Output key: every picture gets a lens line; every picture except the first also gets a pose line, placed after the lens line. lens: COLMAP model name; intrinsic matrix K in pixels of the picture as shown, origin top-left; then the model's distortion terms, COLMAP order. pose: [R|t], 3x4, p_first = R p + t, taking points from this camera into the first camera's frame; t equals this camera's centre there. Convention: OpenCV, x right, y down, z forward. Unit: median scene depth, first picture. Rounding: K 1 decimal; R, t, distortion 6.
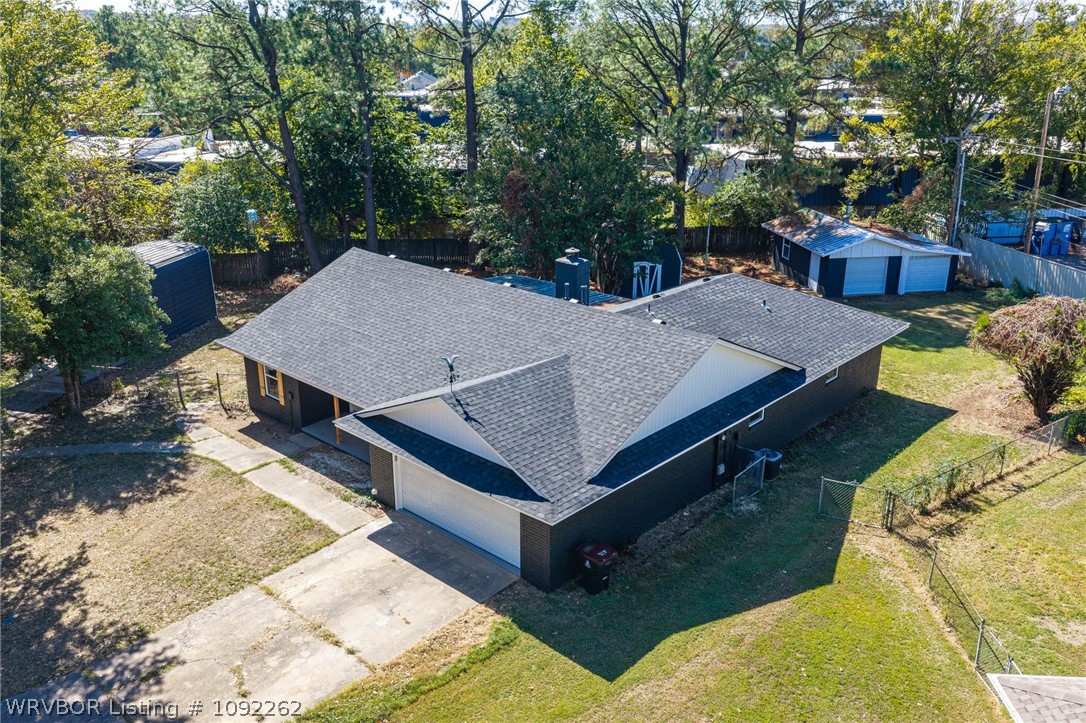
lens RADIAL K [[899.9, 0, 546.7], [0, 899.9, 362.5], [0, 0, 1]] dist [0.003737, -0.004438]
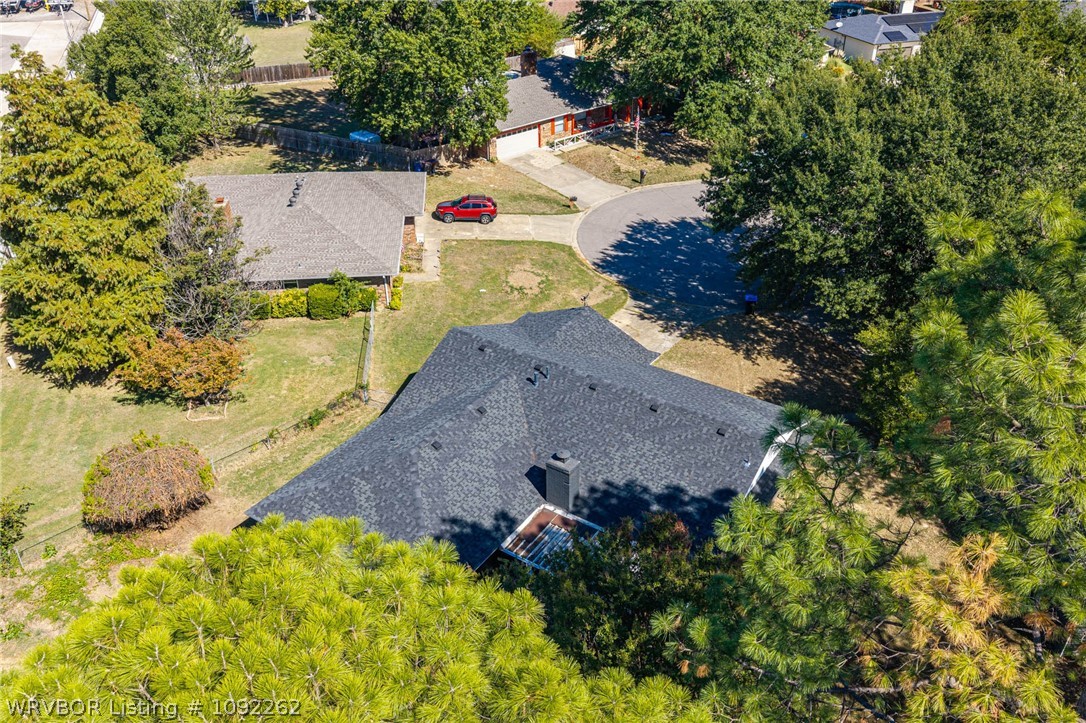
lens RADIAL K [[899.9, 0, 546.7], [0, 899.9, 362.5], [0, 0, 1]] dist [0.003737, -0.004438]
pose [[-0.987600, 0.083911, -0.132685, 0.231163], [-0.051399, 0.625764, 0.778317, -1.306772], [0.148339, 0.775486, -0.613692, 2.054112]]
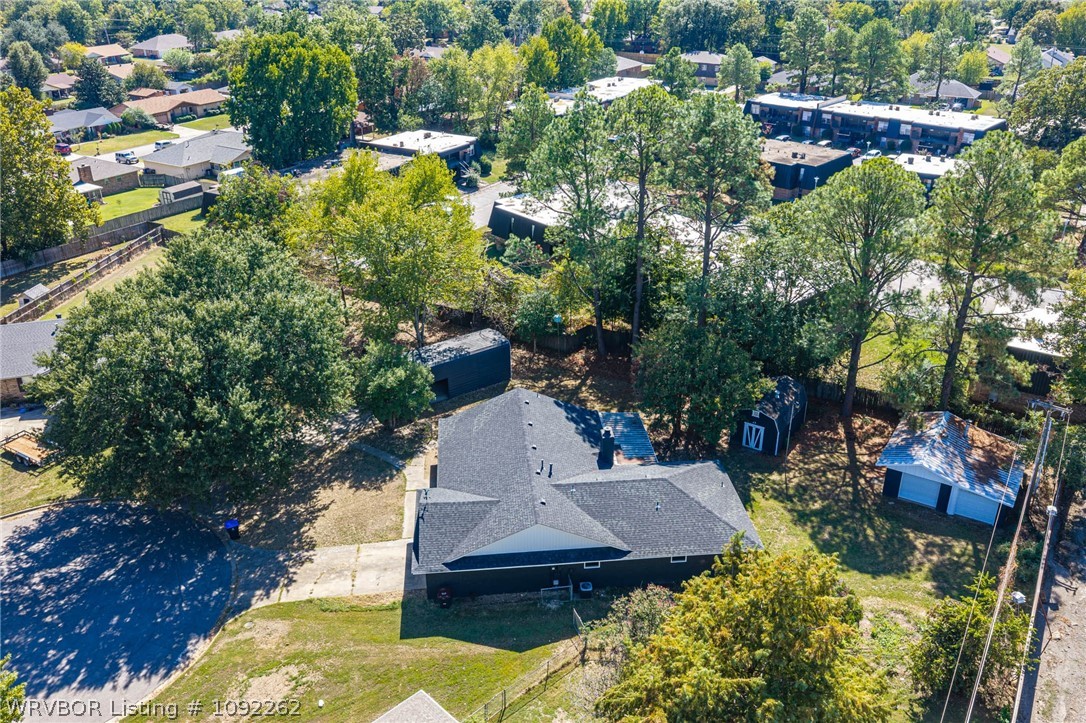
lens RADIAL K [[899.9, 0, 546.7], [0, 899.9, 362.5], [0, 0, 1]] dist [0.003737, -0.004438]
pose [[0.742158, 0.284665, -0.606768, 1.263517], [-0.216403, 0.958608, 0.185041, -0.715482], [0.634327, -0.006023, 0.773041, -0.533737]]
